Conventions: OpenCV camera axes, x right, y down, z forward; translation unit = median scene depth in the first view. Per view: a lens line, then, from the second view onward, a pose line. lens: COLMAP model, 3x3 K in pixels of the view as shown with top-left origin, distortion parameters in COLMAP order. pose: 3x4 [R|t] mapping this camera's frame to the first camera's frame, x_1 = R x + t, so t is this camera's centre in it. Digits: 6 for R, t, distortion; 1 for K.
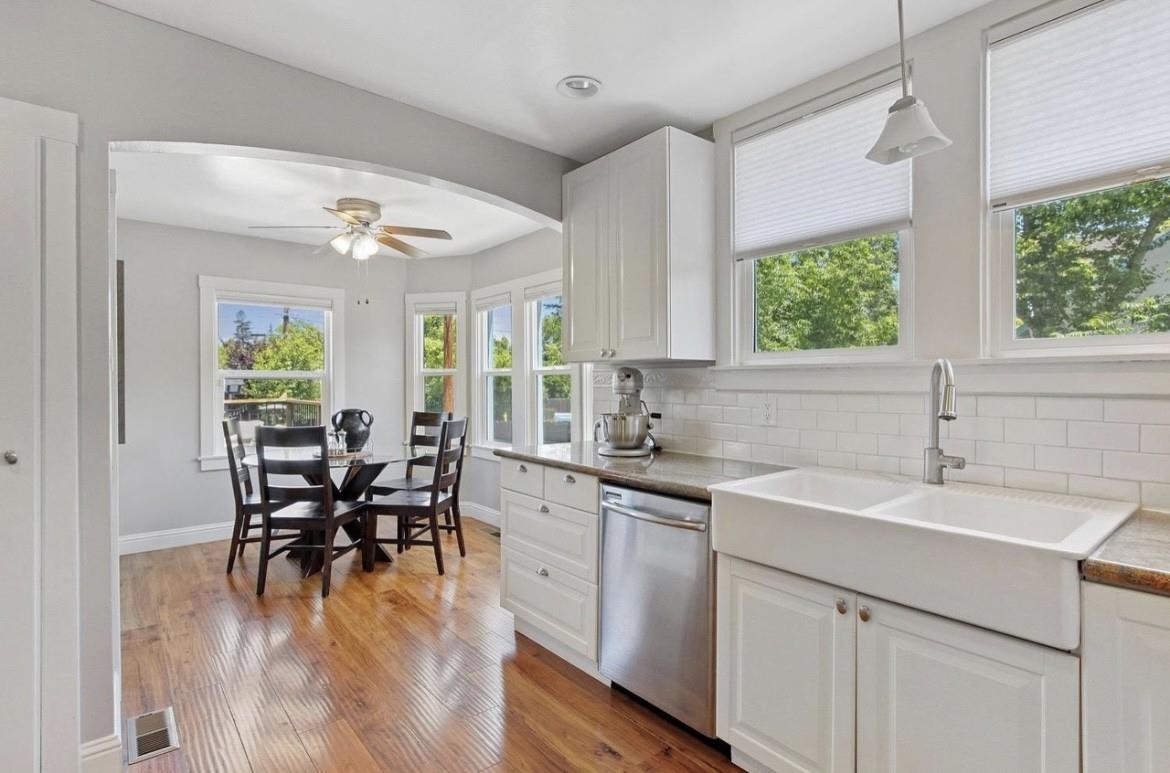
lens RADIAL K [[578.6, 0, 594.5], [0, 578.6, 384.8], [0, 0, 1]] dist [-0.000650, 0.000271]
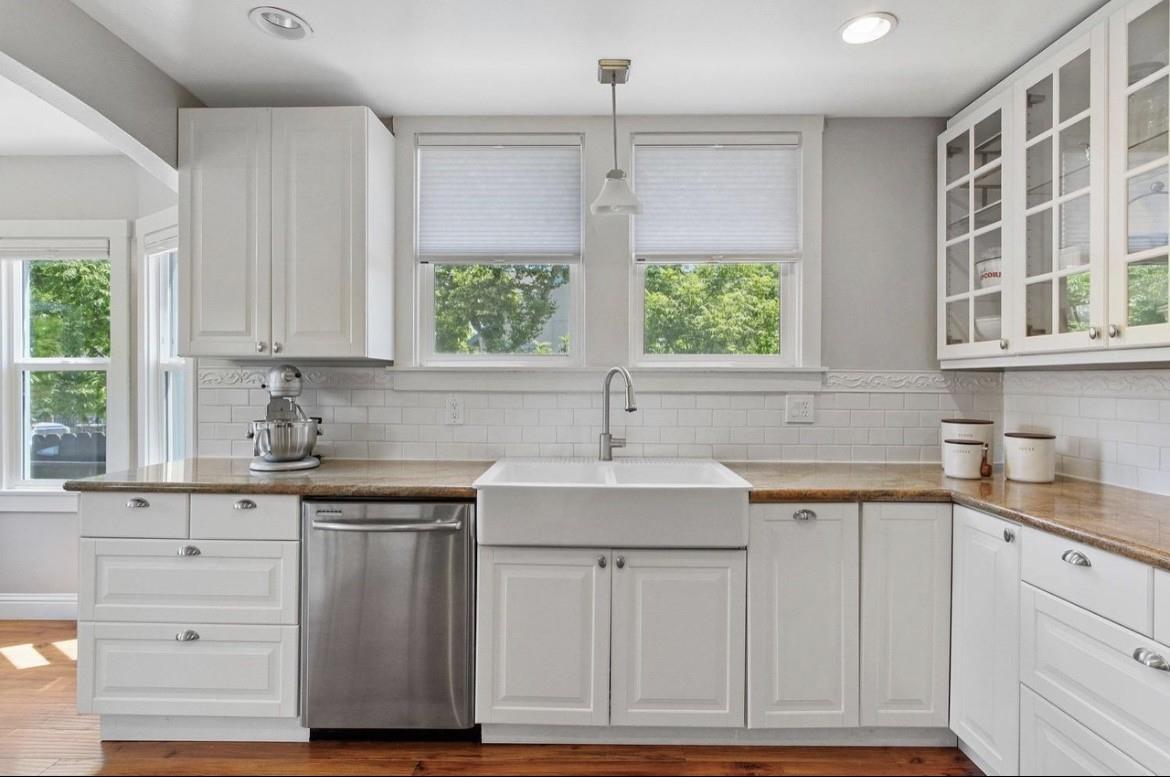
lens RADIAL K [[580.7, 0, 590.4], [0, 580.7, 380.4], [0, 0, 1]] dist [-0.004078, 0.002242]
pose [[0.648080, 0.006010, 0.761549, -0.332741], [-0.000625, 0.999973, -0.007360, -0.001910], [-0.761572, 0.004294, 0.648066, 0.119094]]
